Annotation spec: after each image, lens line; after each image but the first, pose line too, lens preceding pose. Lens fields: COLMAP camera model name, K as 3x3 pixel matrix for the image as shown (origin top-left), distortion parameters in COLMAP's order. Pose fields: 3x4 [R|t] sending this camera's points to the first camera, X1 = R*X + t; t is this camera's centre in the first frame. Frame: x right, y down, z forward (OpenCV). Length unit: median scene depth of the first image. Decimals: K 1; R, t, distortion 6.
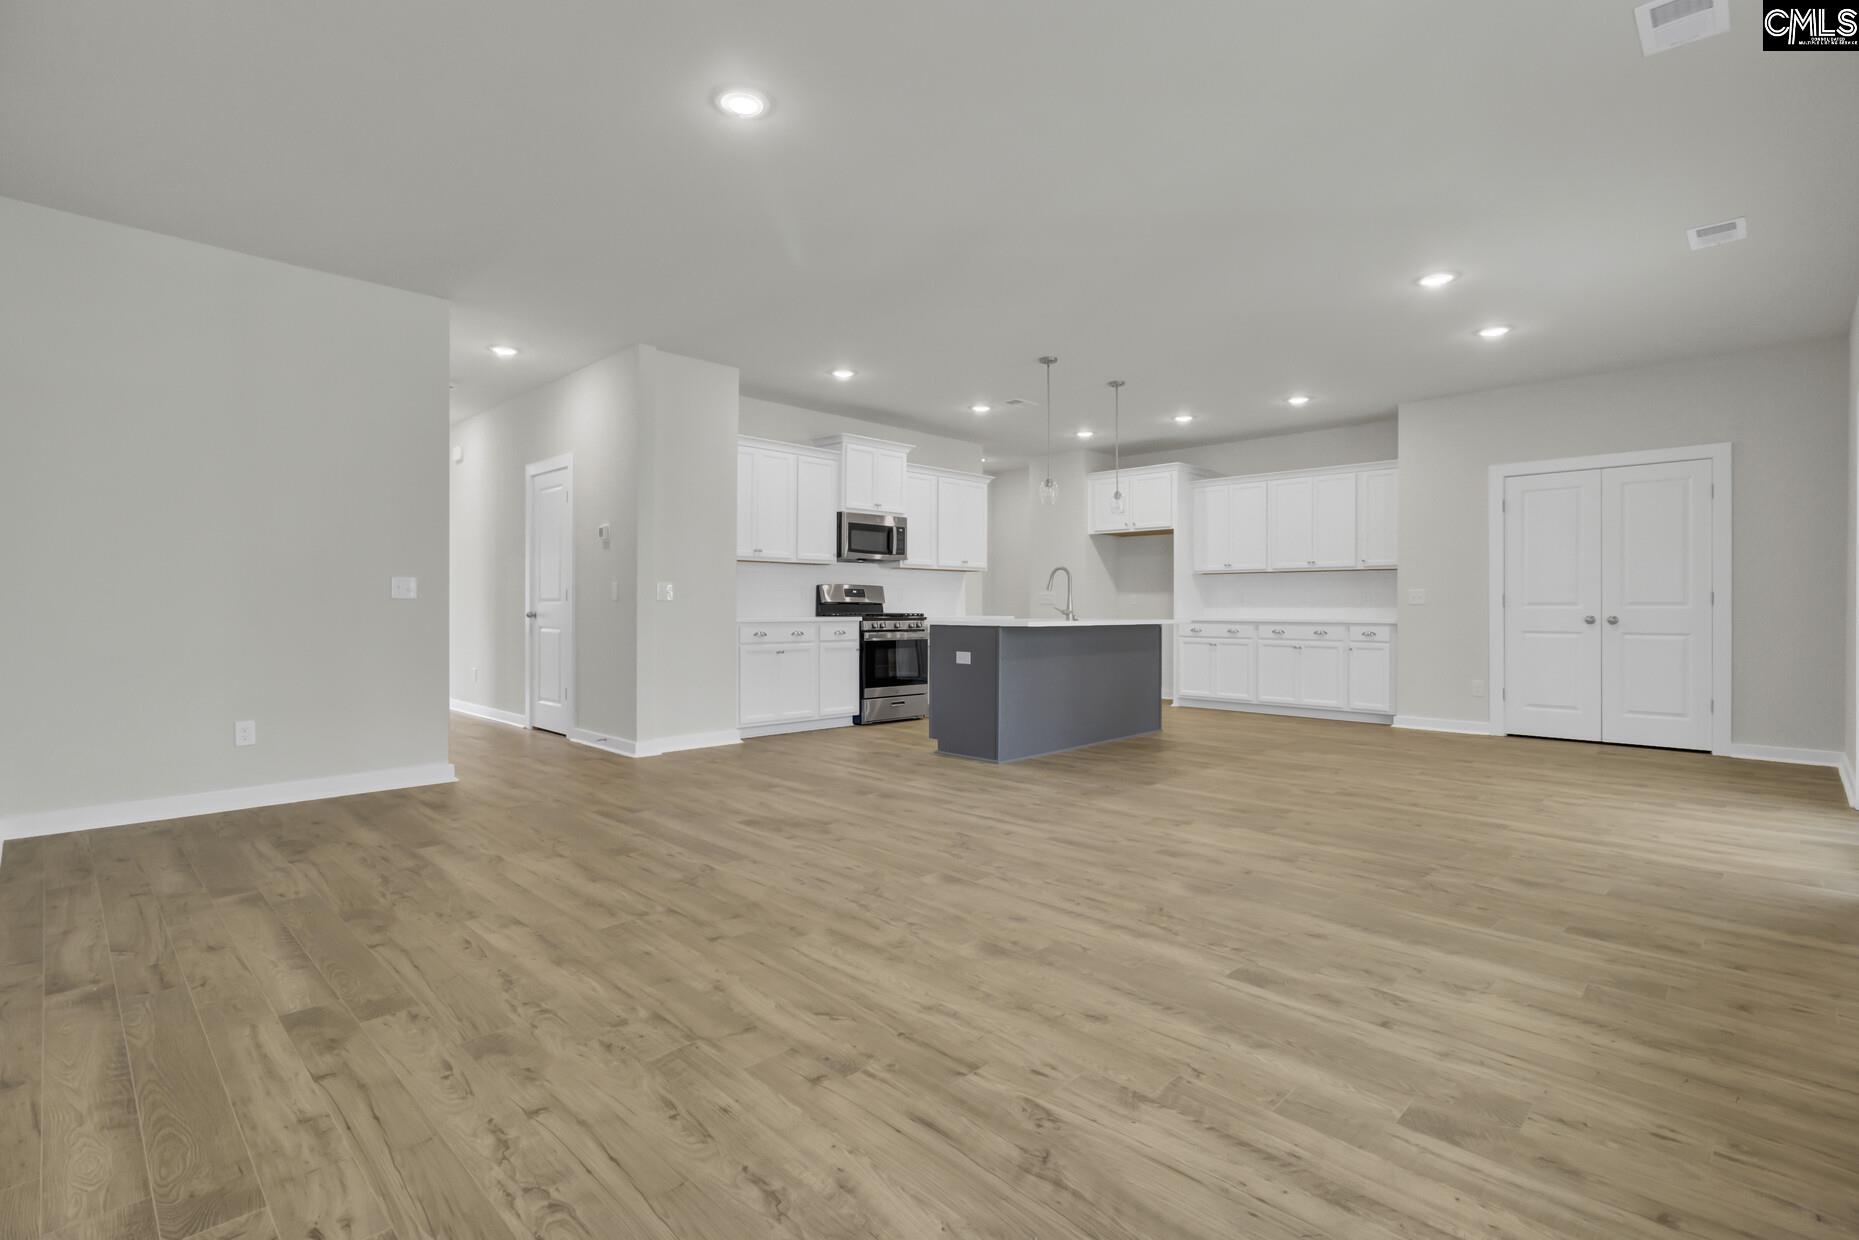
lens RADIAL K [[870.9, 0, 933.3], [0, 870.9, 607.1], [0, 0, 1]] dist [-0.004604, 0.004568]
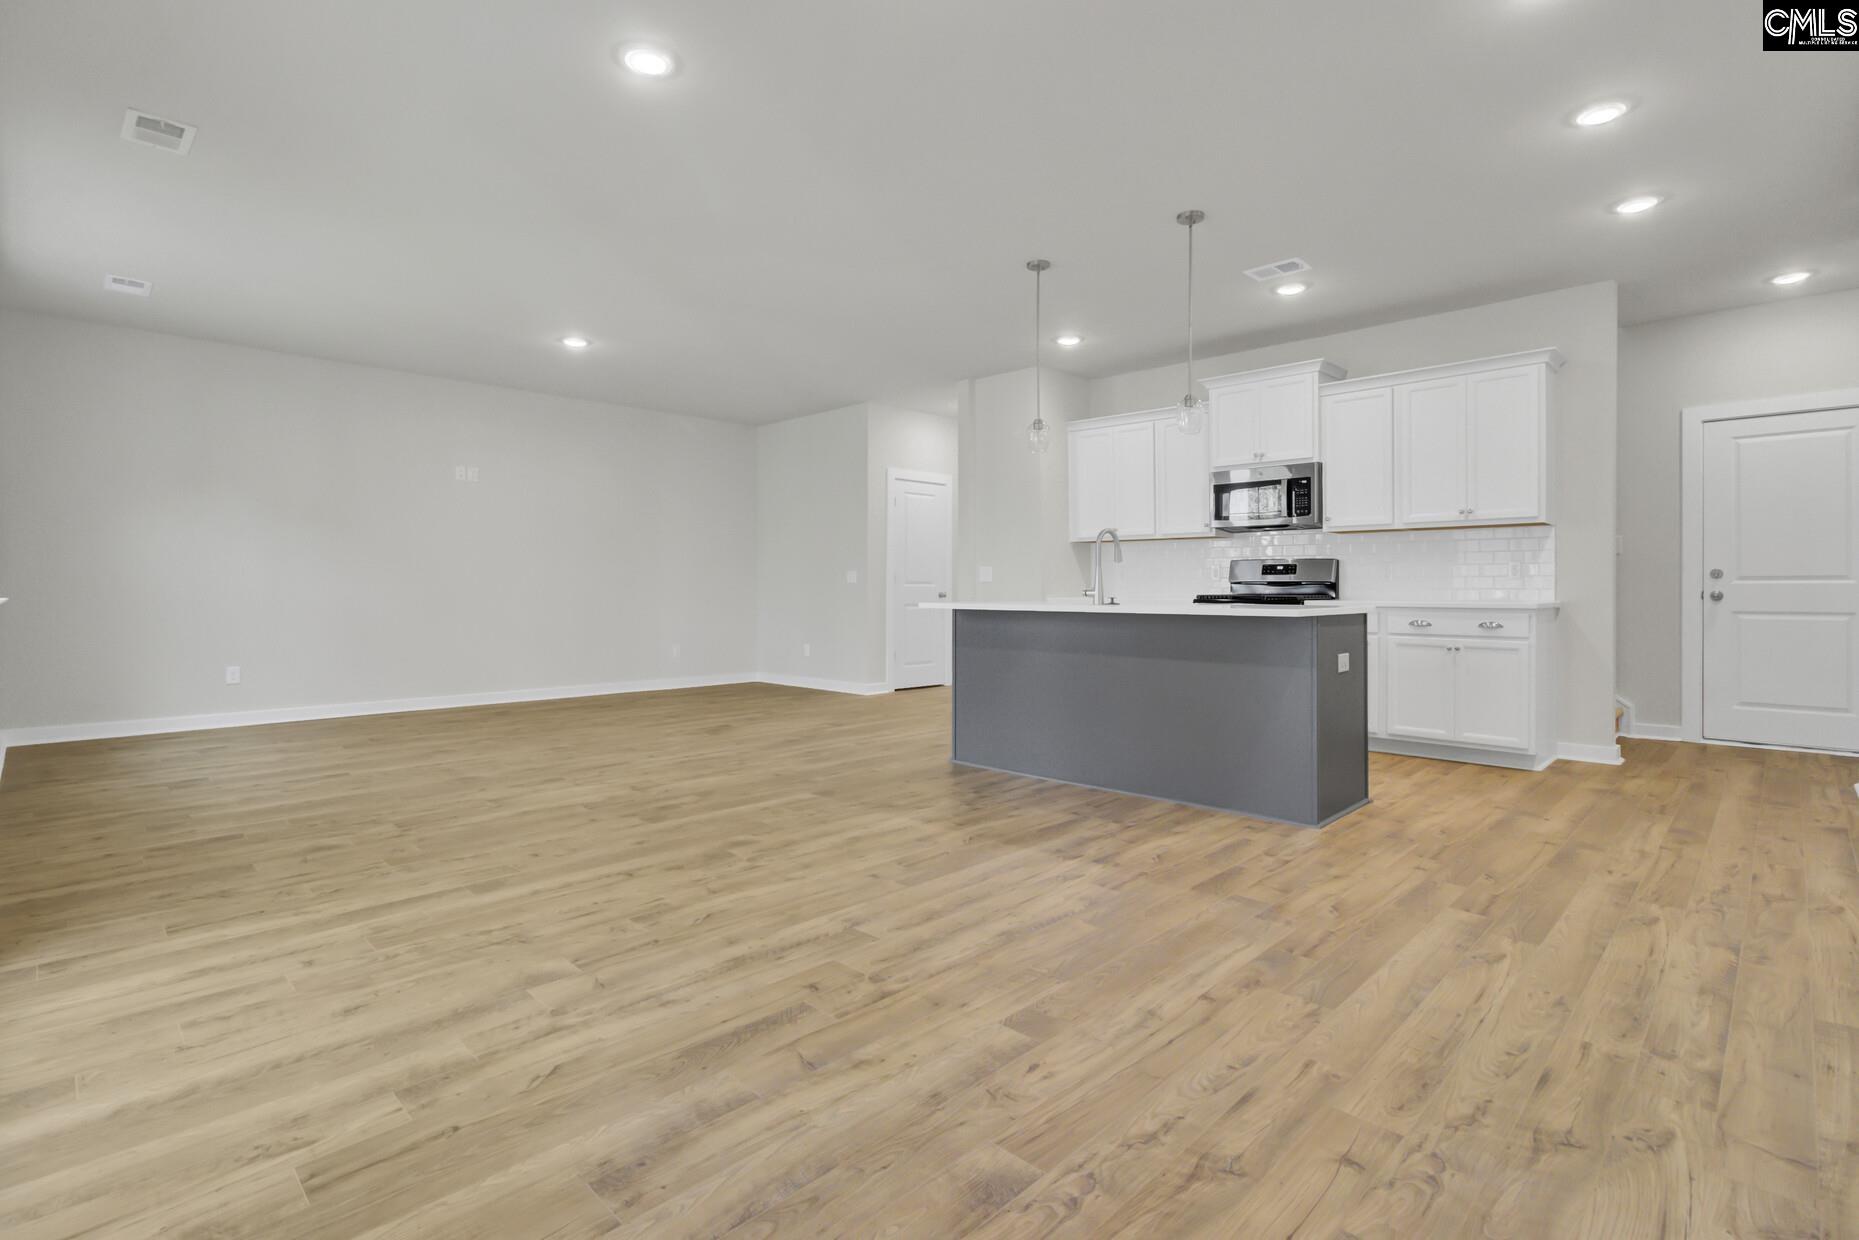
lens RADIAL K [[870.9, 0, 934.4], [0, 870.9, 601.1], [0, 0, 1]] dist [-0.004604, 0.004568]
pose [[0.000660, 0.012080, -0.999927, 0.723109], [0.000181, 0.999927, 0.012080, 0.003107], [1.000000, -0.000189, 0.000658, 0.725958]]
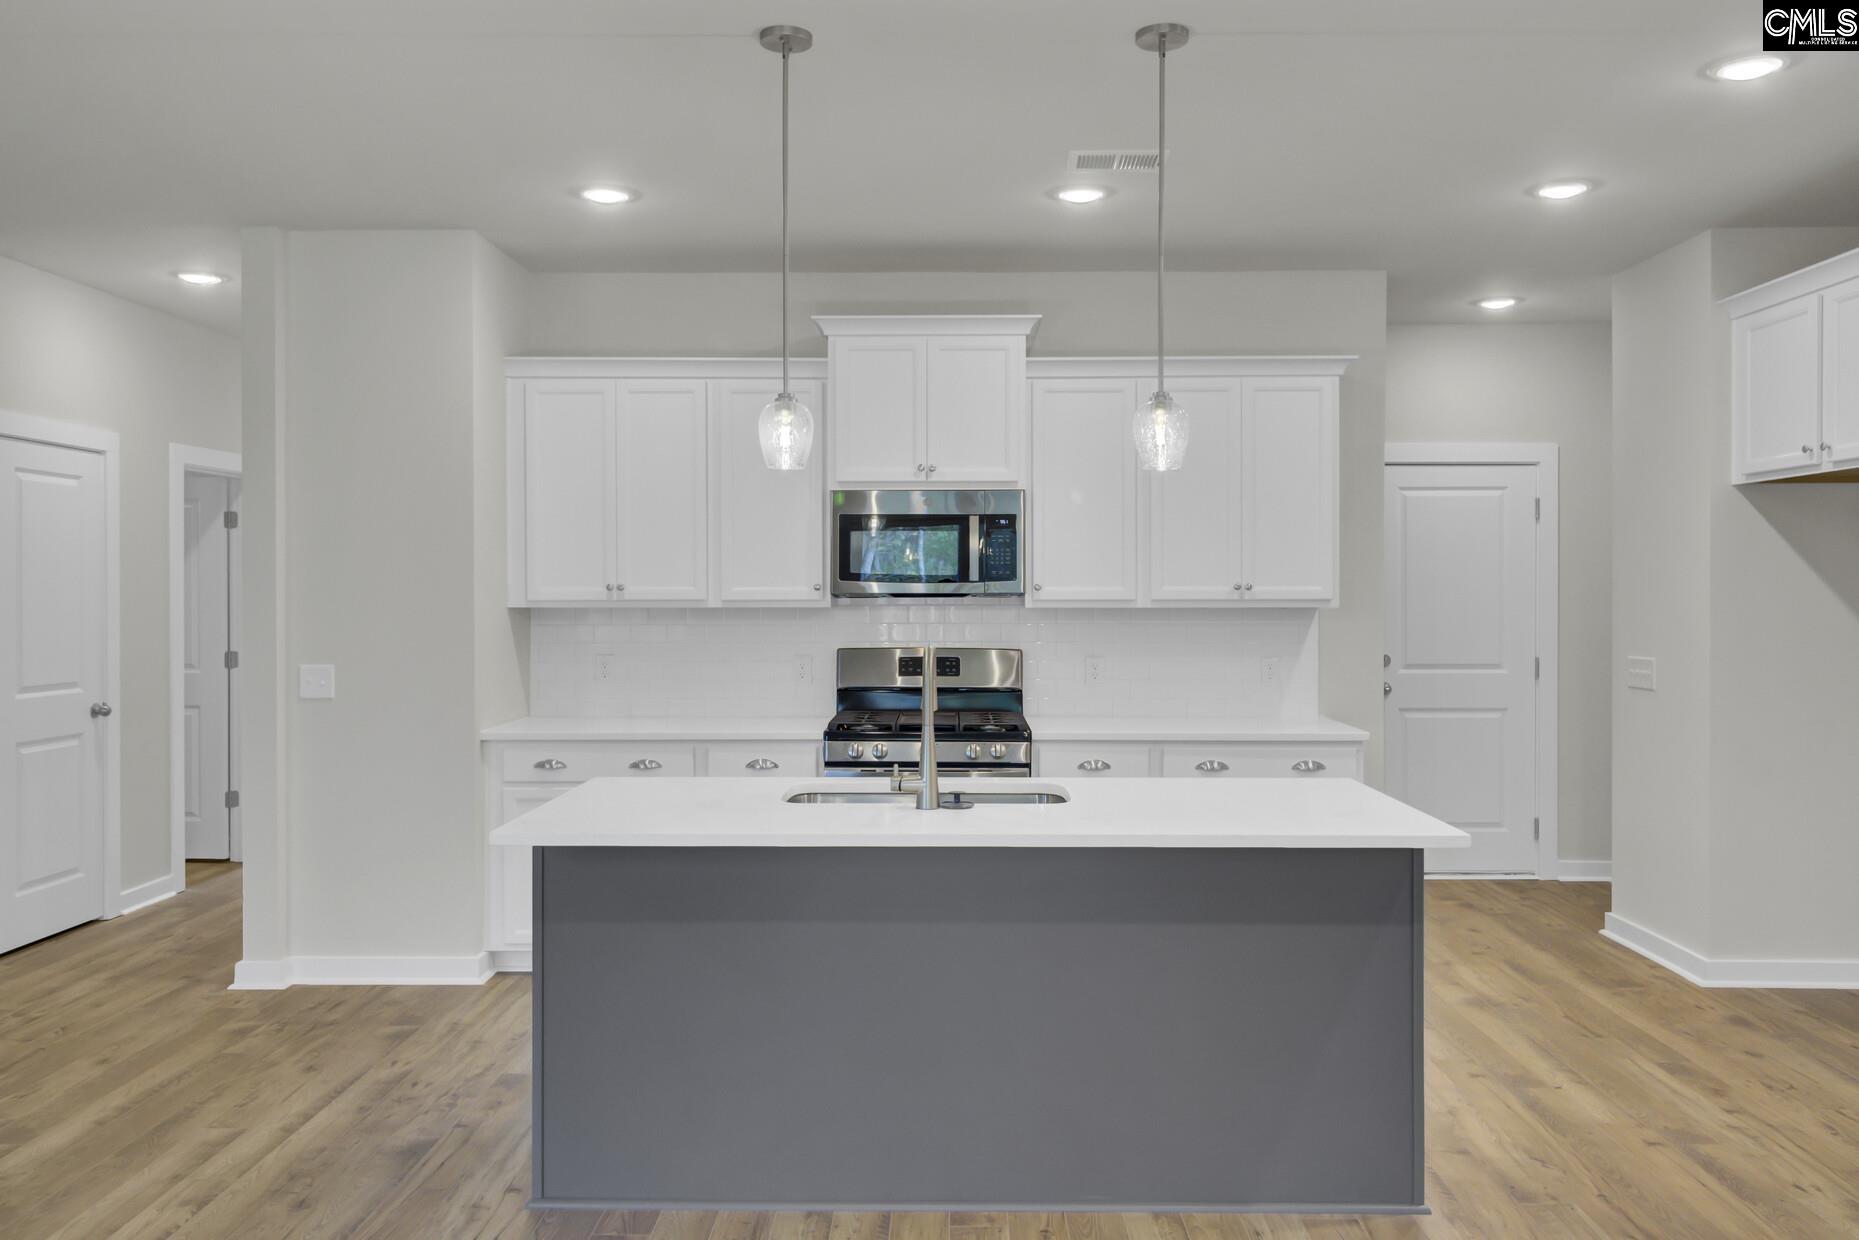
lens RADIAL K [[1408.2, 0, 934.8], [0, 1408.2, 612.6], [0, 0, 1]] dist [0.023318, -0.003001]
pose [[0.688156, 0.005884, -0.725538, 0.455948], [0.003293, 0.999931, 0.011233, -0.054238], [0.725555, -0.010119, 0.688090, 0.532465]]
